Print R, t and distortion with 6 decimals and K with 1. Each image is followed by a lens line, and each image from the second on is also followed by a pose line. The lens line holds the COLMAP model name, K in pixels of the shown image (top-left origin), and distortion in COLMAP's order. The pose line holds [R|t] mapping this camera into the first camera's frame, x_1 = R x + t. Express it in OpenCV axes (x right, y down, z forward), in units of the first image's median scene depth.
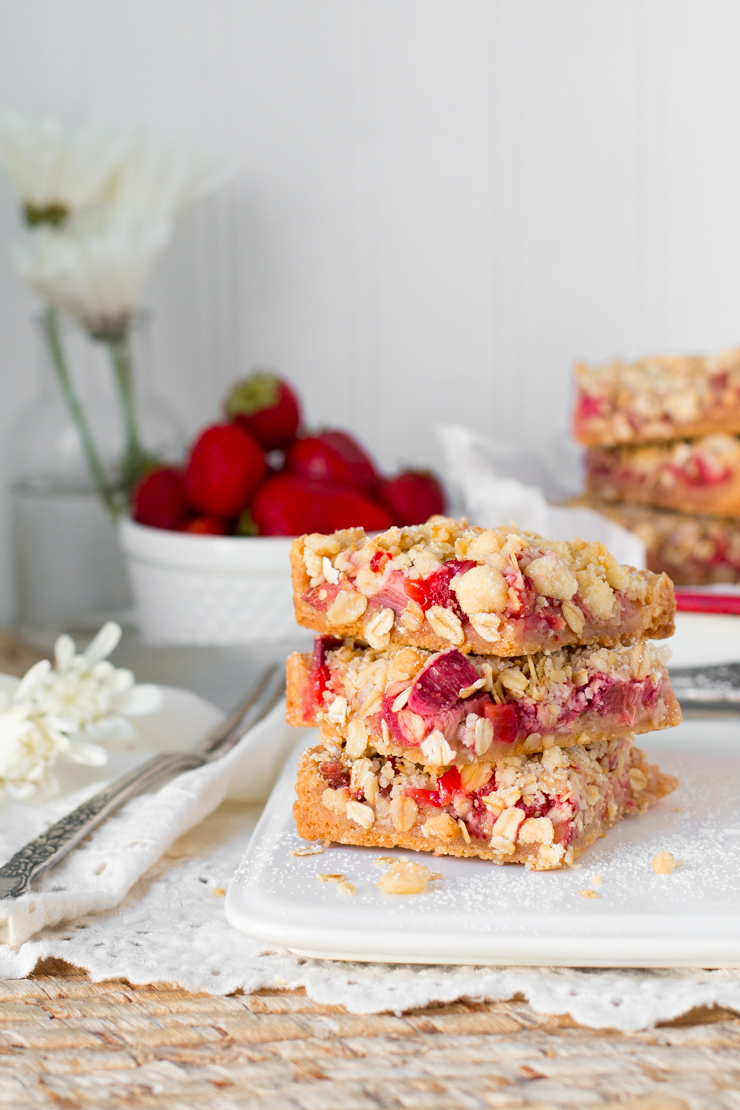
lens RADIAL K [[2554.0, 0, 372.0], [0, 2554.0, 554.9], [0, 0, 1]] dist [-0.113031, 0.000000]
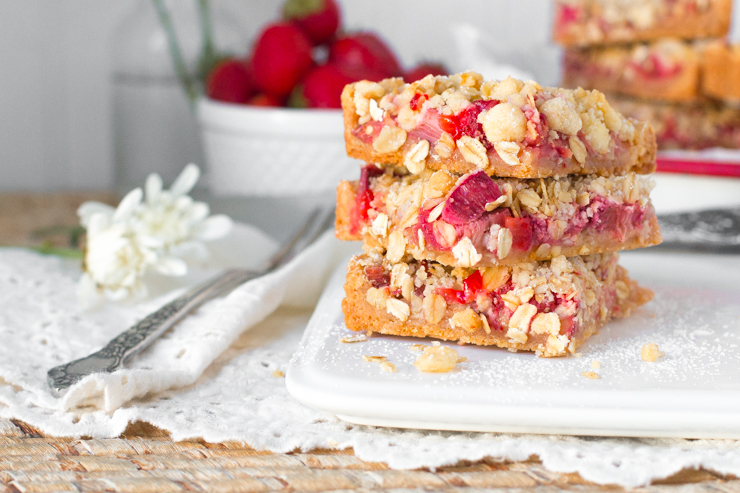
lens RADIAL K [[1702.7, 0, 368.7], [0, 1702.7, 246.7], [0, 0, 1]] dist [-0.113031, 0.000000]
pose [[0.999695, 0.021575, 0.011980, -0.029008], [-0.021769, 0.999630, 0.016322, 0.059766], [-0.011623, -0.016577, 0.999795, 0.196854]]
